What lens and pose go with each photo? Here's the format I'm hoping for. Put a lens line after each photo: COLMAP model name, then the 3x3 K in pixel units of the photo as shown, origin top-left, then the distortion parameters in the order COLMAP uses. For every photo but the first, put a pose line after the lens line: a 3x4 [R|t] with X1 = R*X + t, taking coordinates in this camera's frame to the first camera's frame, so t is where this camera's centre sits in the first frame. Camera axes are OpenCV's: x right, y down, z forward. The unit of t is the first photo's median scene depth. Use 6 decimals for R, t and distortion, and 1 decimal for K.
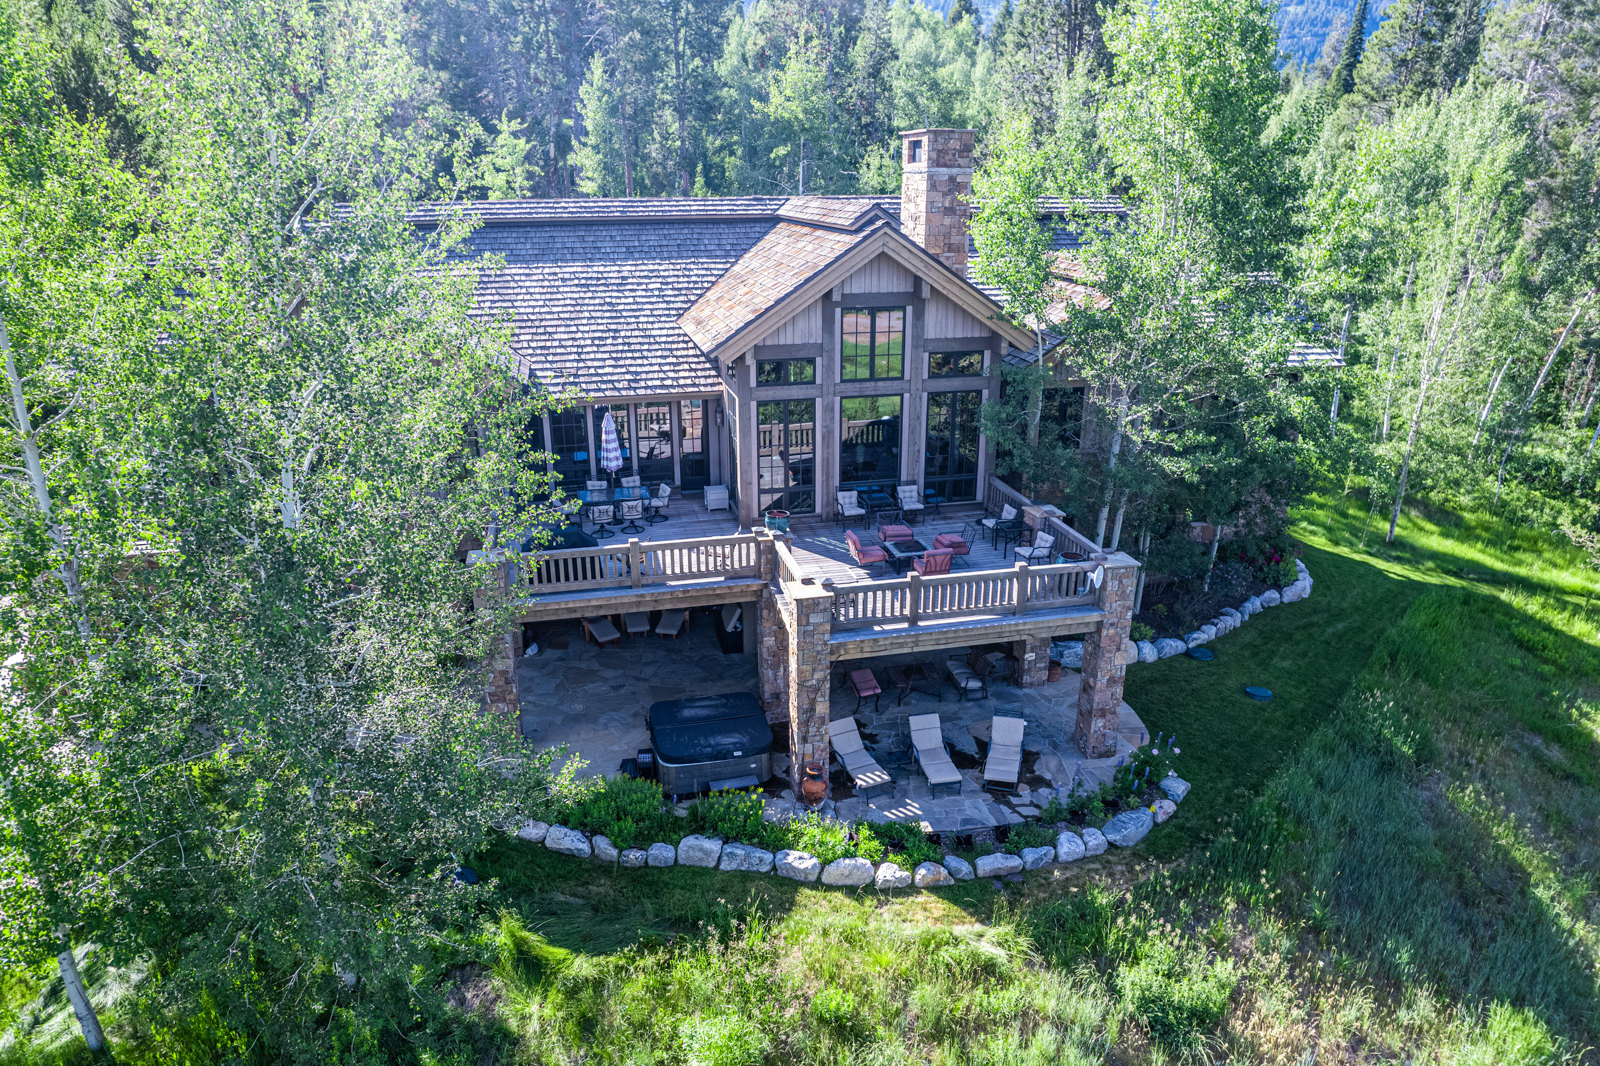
lens RADIAL K [[1008.4, 0, 799.8], [0, 1008.4, 546.0], [0, 0, 1]] dist [-0.066561, 0.052618]
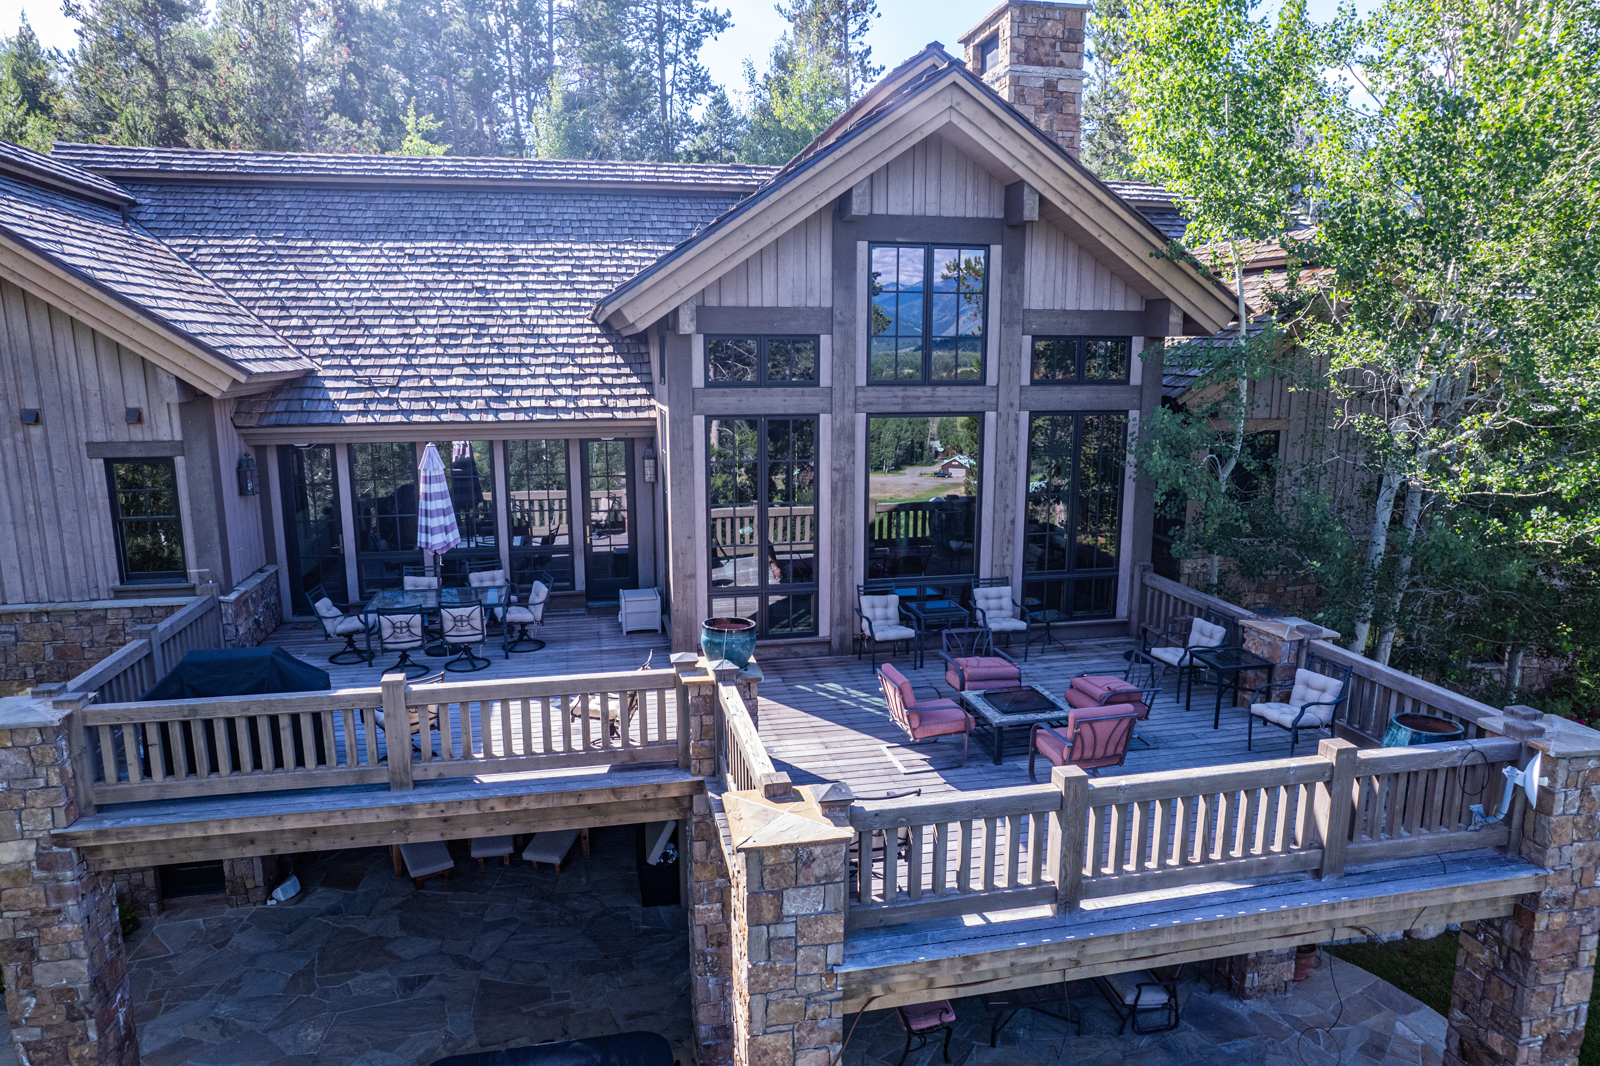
lens RADIAL K [[1008.4, 0, 799.8], [0, 1008.4, 546.0], [0, 0, 1]] dist [-0.066561, 0.052618]
pose [[0.999800, 0.006767, -0.018811, 0.015095], [-0.009664, 0.987319, -0.158455, 0.003736], [0.017500, 0.158605, 0.987187, 0.468114]]
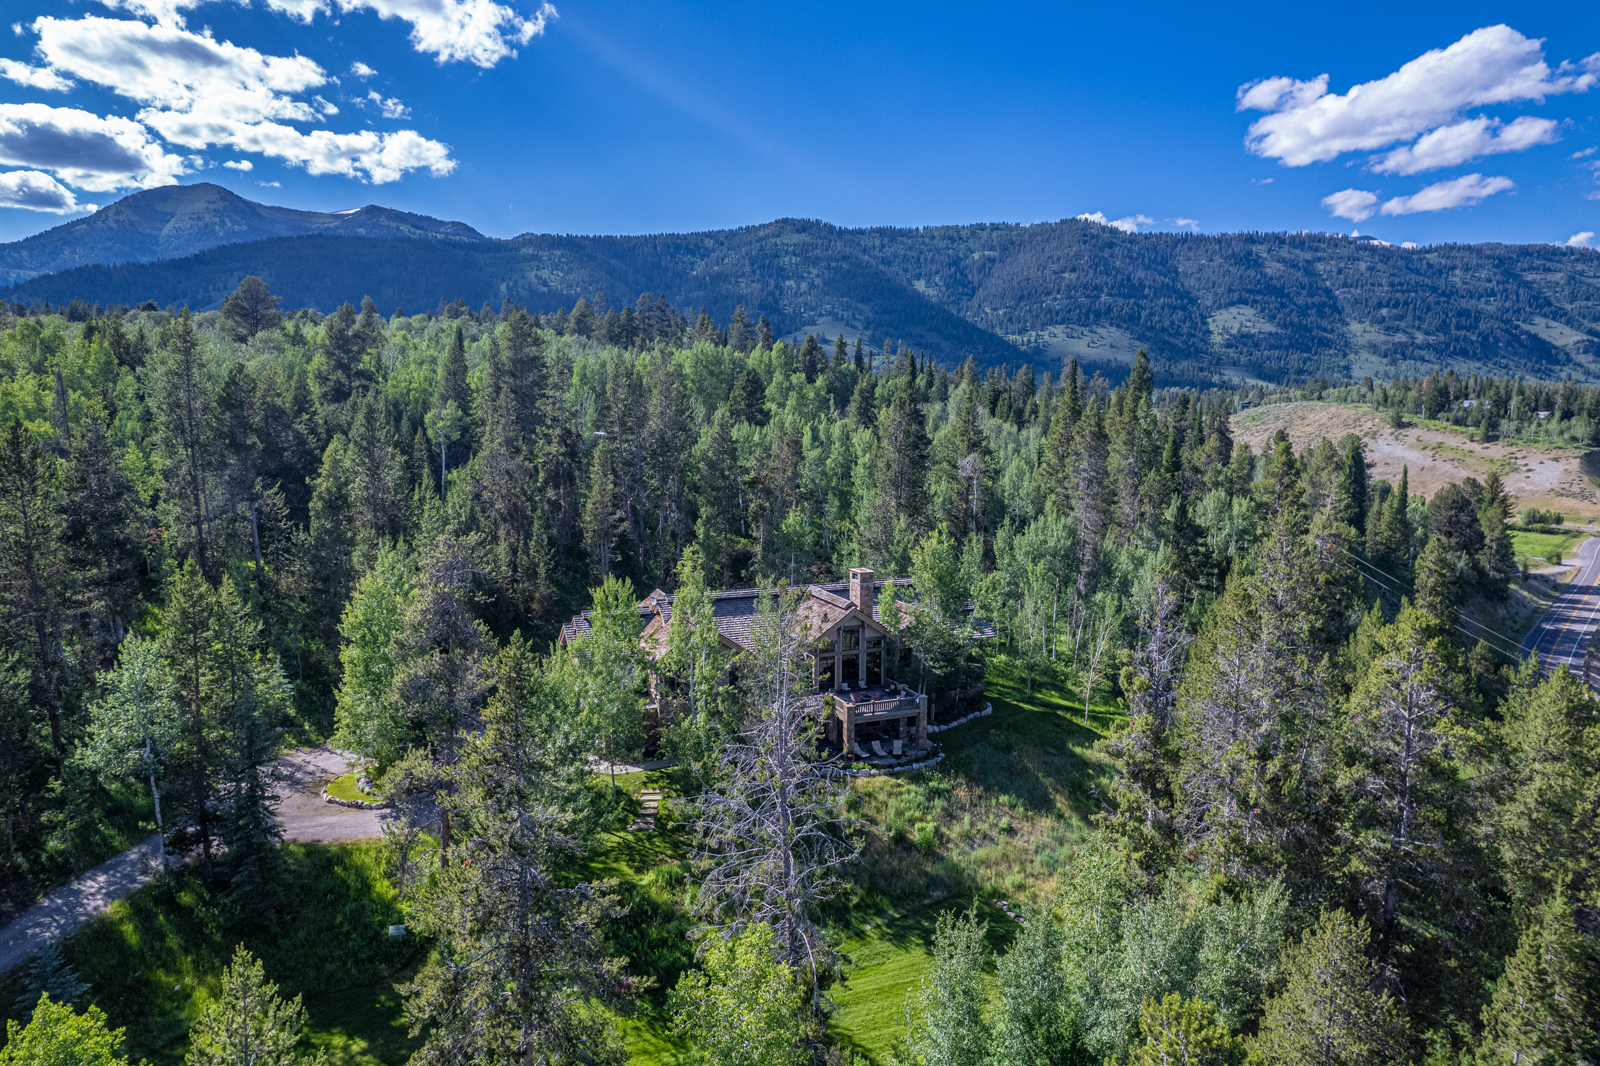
lens RADIAL K [[1008.4, 0, 799.8], [0, 1008.4, 546.0], [0, 0, 1]] dist [-0.066561, 0.052618]
pose [[0.987170, -0.016608, 0.158804, -0.607627], [0.050540, 0.975939, -0.212107, 0.198395], [-0.151460, 0.217412, 0.964257, -2.244292]]
